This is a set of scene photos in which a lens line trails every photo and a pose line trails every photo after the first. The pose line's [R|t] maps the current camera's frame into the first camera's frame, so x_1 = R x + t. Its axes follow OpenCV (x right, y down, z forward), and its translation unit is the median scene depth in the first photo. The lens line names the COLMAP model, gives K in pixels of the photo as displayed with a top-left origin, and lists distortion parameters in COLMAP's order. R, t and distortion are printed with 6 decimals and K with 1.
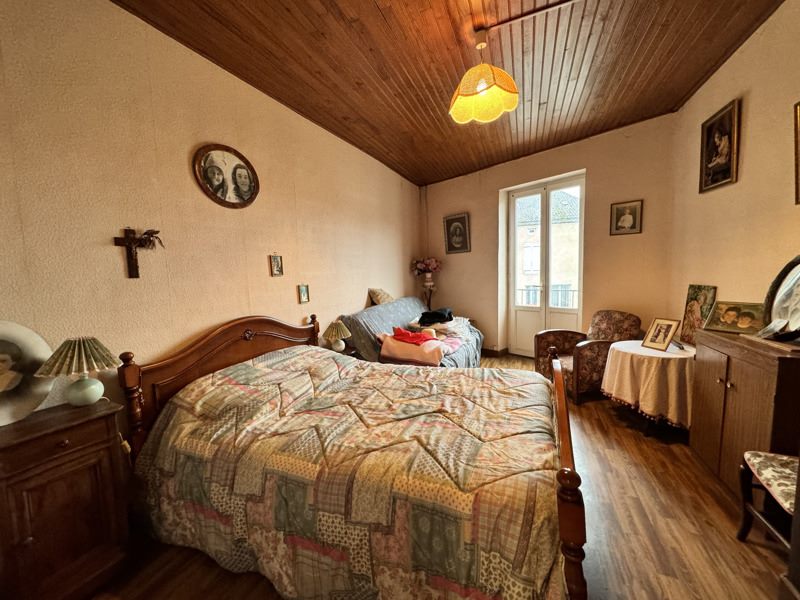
lens RADIAL K [[325.6, 0, 403.2], [0, 325.6, 297.4], [0, 0, 1]] dist [-0.002138, -0.000102]
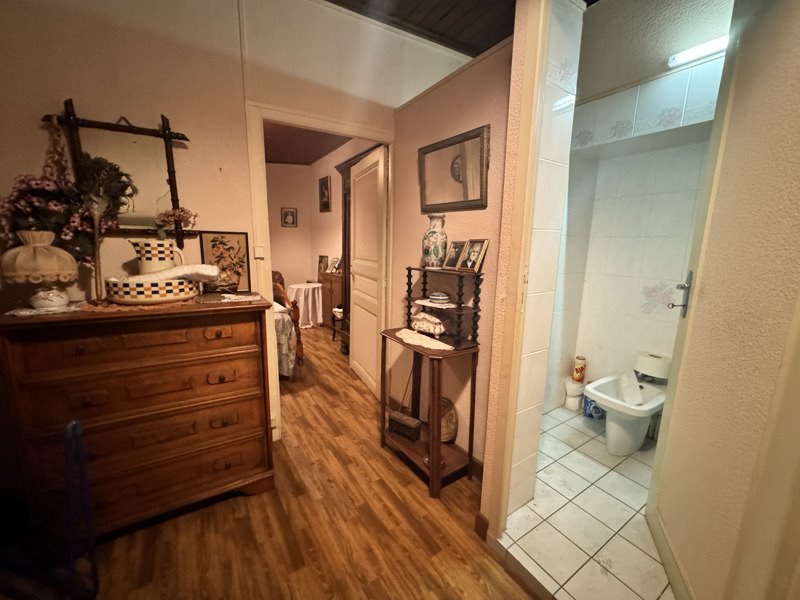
lens RADIAL K [[325.6, 0, 401.0], [0, 325.6, 298.6], [0, 0, 1]] dist [-0.002138, -0.000102]
pose [[0.586549, -0.098313, 0.803925, -0.422521], [0.034266, 0.994729, 0.096646, 0.043414], [-0.809189, -0.029141, 0.586825, -0.540132]]
